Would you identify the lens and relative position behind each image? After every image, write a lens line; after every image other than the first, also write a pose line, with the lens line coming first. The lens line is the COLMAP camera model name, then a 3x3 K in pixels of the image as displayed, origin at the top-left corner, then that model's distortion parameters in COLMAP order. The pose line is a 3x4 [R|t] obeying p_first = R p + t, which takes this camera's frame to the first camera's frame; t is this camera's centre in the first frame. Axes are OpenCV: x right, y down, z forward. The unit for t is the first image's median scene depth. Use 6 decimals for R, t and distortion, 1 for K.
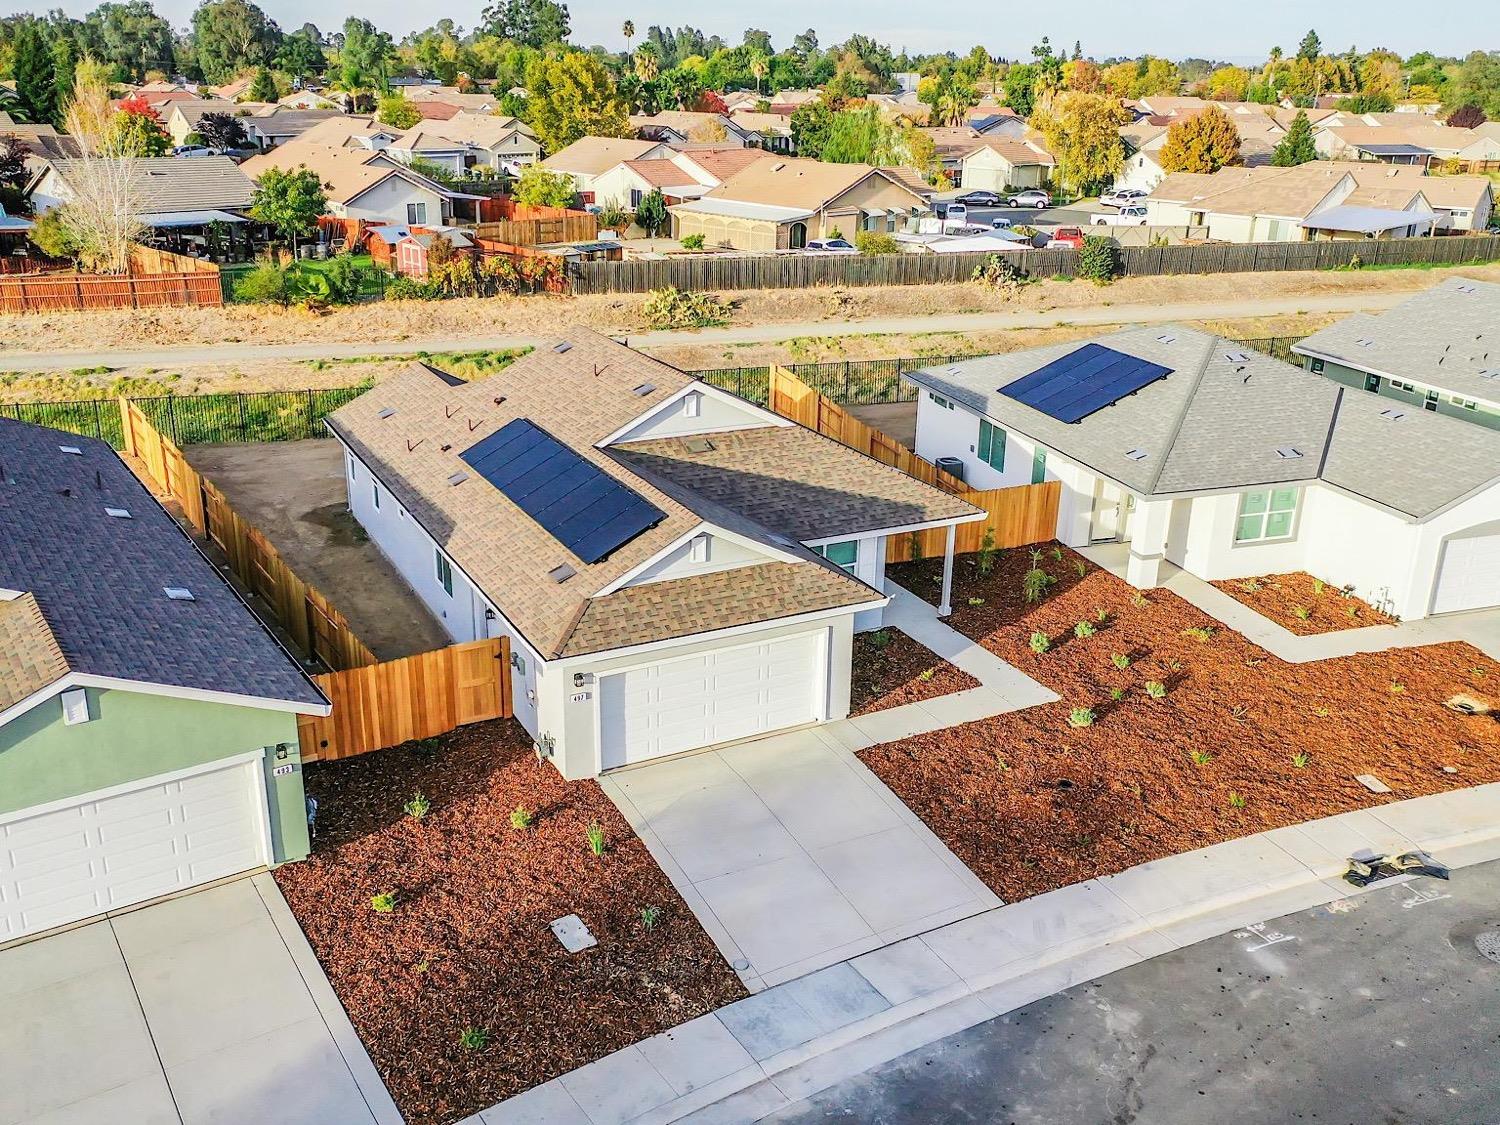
lens RADIAL K [[1342.4, 0, 747.8], [0, 1342.4, 570.6], [0, 0, 1]] dist [0.013270, 0.013189]
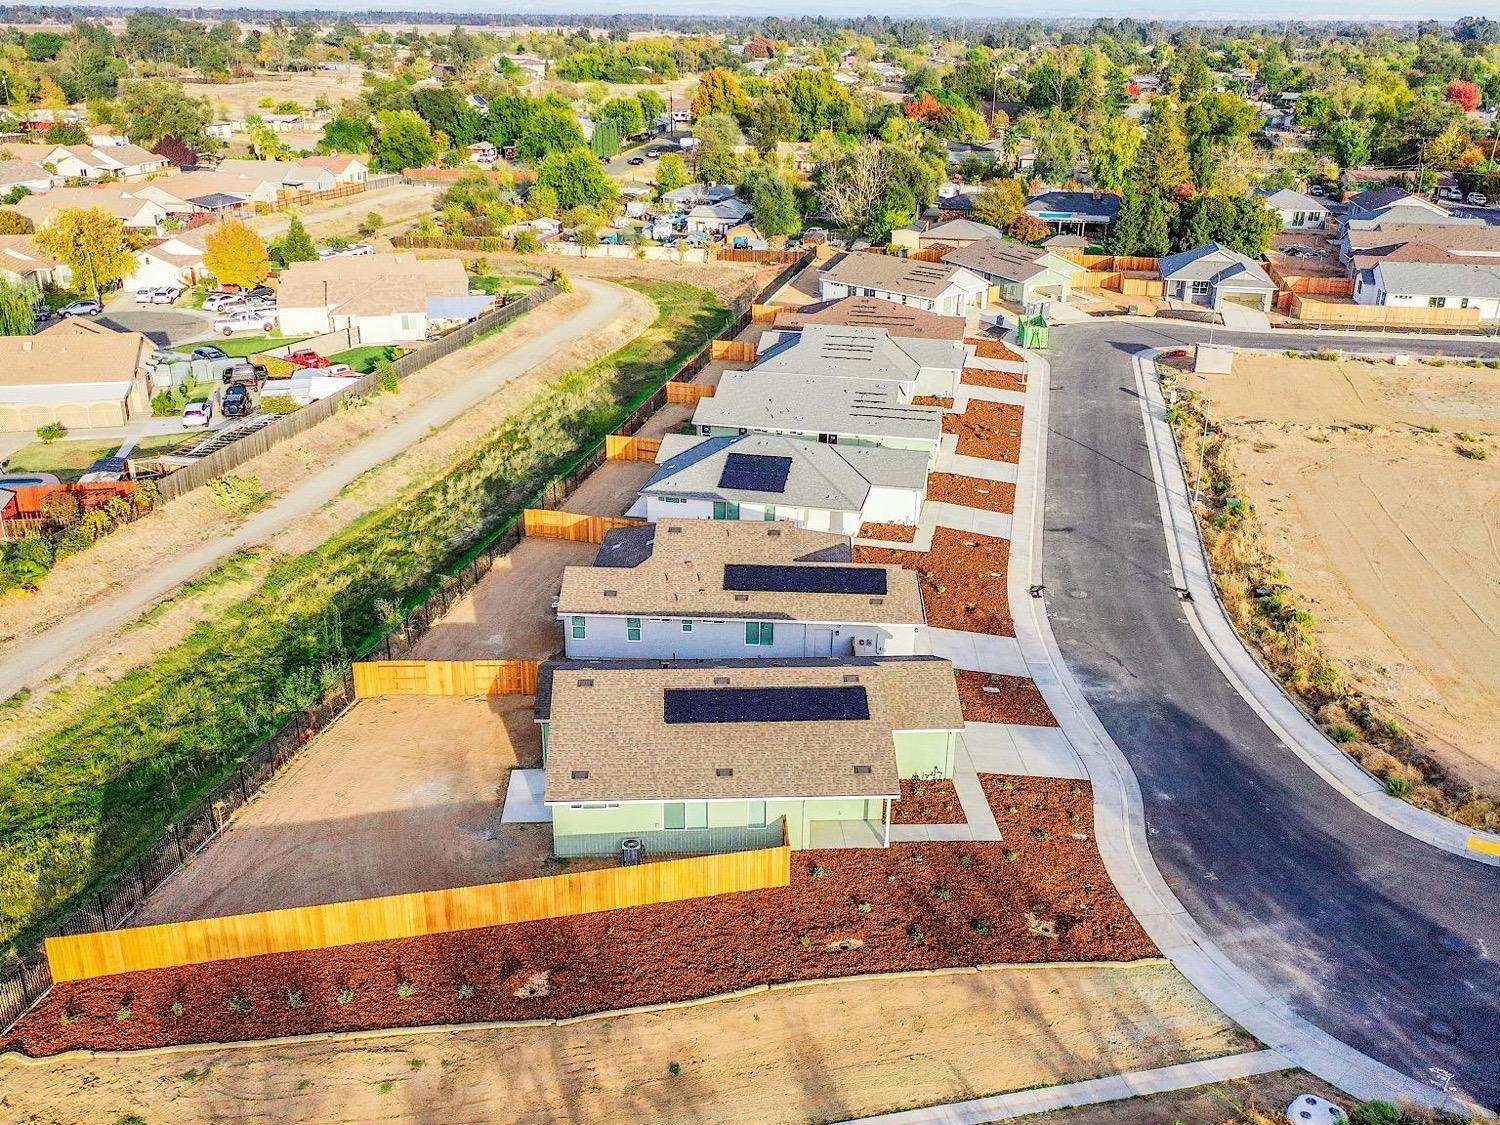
lens RADIAL K [[1342.4, 0, 753.9], [0, 1342.4, 570.5], [0, 0, 1]] dist [0.013270, 0.013189]
pose [[0.512343, -0.336633, 0.790052, -1.731238], [0.300950, 0.932010, 0.201956, -0.492191], [-0.804322, 0.134296, 0.578818, -0.263224]]
